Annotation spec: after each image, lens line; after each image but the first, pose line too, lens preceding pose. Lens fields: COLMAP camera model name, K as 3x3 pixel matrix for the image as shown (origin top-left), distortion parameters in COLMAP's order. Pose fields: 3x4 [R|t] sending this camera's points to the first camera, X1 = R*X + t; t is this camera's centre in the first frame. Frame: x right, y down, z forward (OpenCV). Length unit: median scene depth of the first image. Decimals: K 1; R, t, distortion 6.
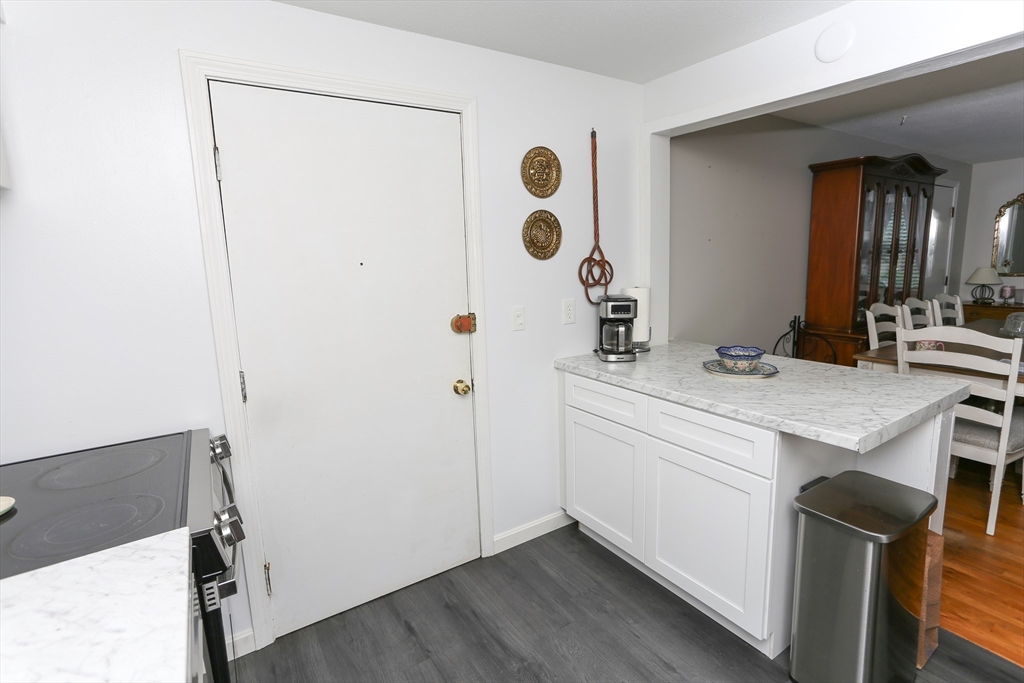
lens RADIAL K [[495.0, 0, 513.8], [0, 495.0, 329.7], [0, 0, 1]] dist [-0.053533, 0.032202]
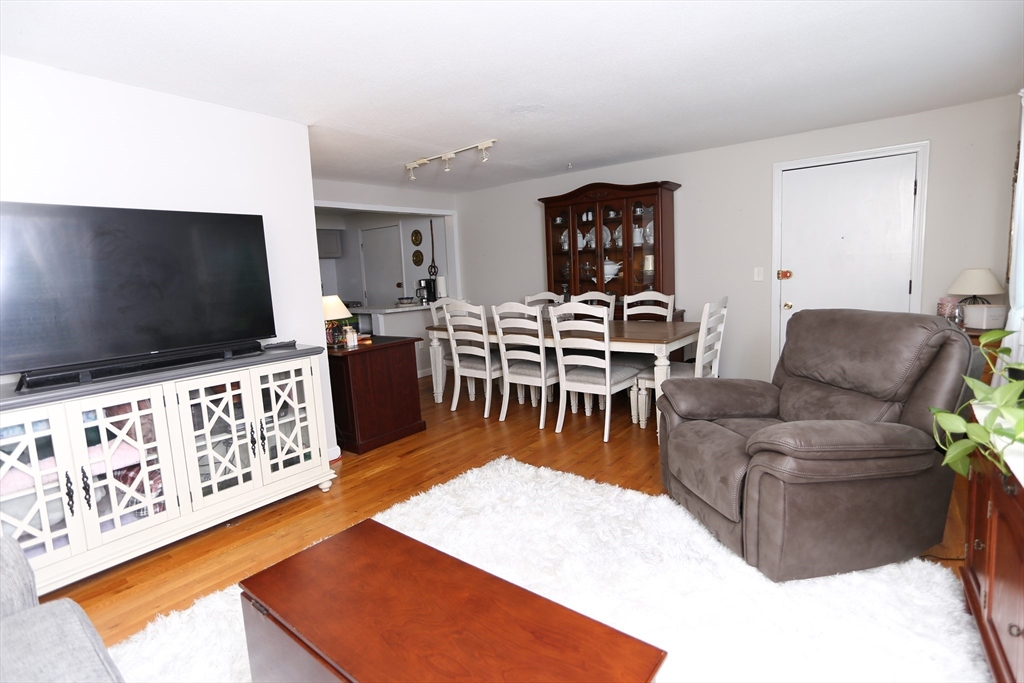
lens RADIAL K [[495.0, 0, 513.8], [0, 495.0, 329.7], [0, 0, 1]] dist [-0.053533, 0.032202]
pose [[0.323439, 0.128700, -0.937456, 3.335580], [-0.102494, 0.989644, 0.100502, -0.126818], [0.940682, 0.063578, 0.333280, 0.596882]]
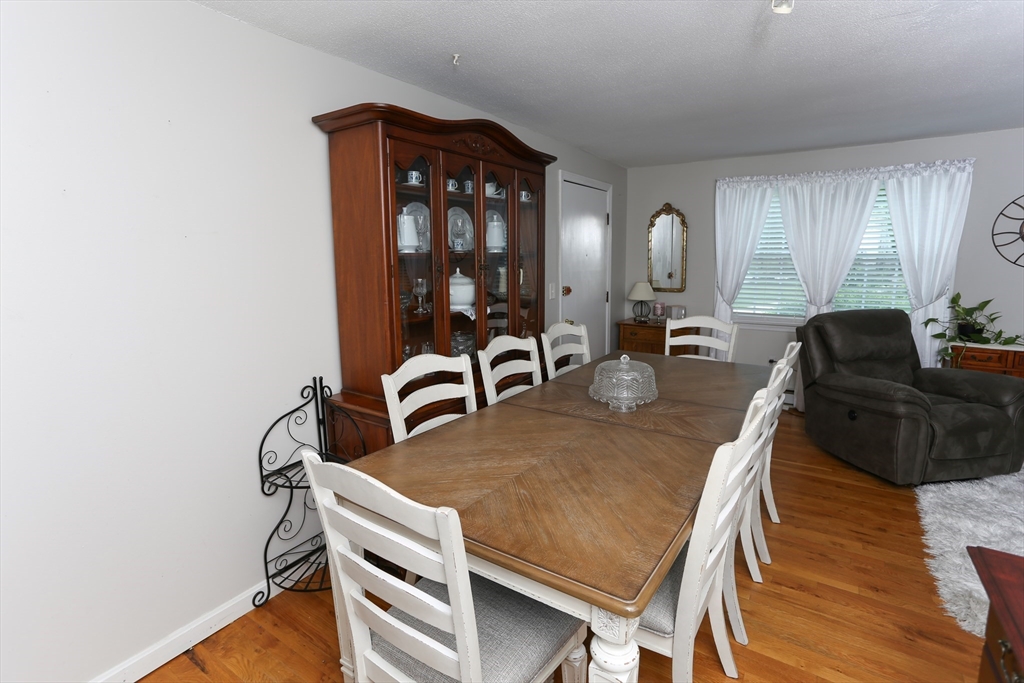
lens RADIAL K [[495.0, 0, 513.8], [0, 495.0, 329.7], [0, 0, 1]] dist [-0.053533, 0.032202]
pose [[0.917343, -0.038357, 0.396246, 0.928785], [0.039366, 0.999209, 0.005588, -0.129816], [-0.396147, 0.010473, 0.918127, 0.597232]]
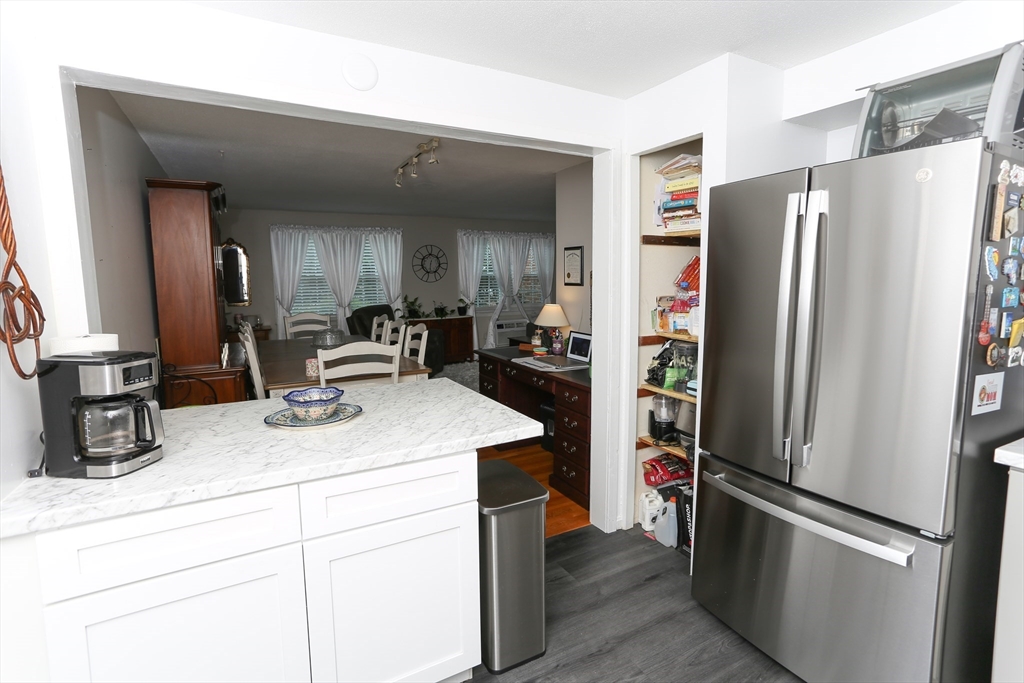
lens RADIAL K [[495.0, 0, 513.8], [0, 495.0, 329.7], [0, 0, 1]] dist [-0.053533, 0.032202]
pose [[0.069265, -0.079175, 0.994451, -0.312034], [0.155647, 0.985496, 0.067621, -0.064805], [-0.985381, 0.150100, 0.080584, 0.558616]]
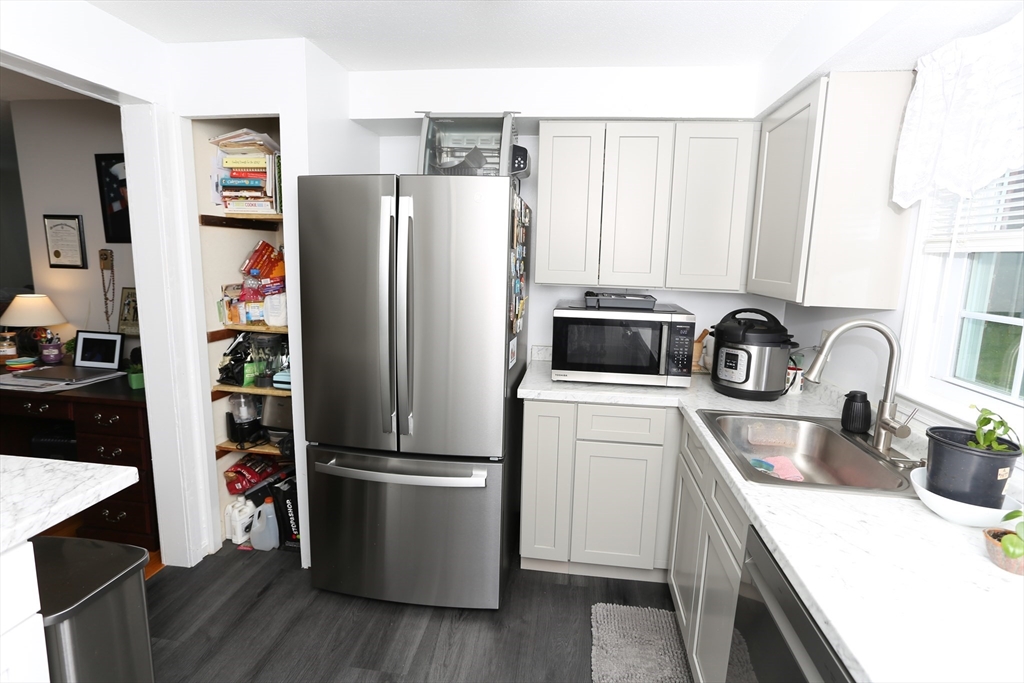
lens RADIAL K [[495.0, 0, 513.8], [0, 495.0, 329.7], [0, 0, 1]] dist [-0.053533, 0.032202]
pose [[-0.758856, -0.089748, 0.645045, -0.253181], [0.094058, 0.964971, 0.244915, -0.116276], [-0.644430, 0.246527, -0.723833, 0.682416]]
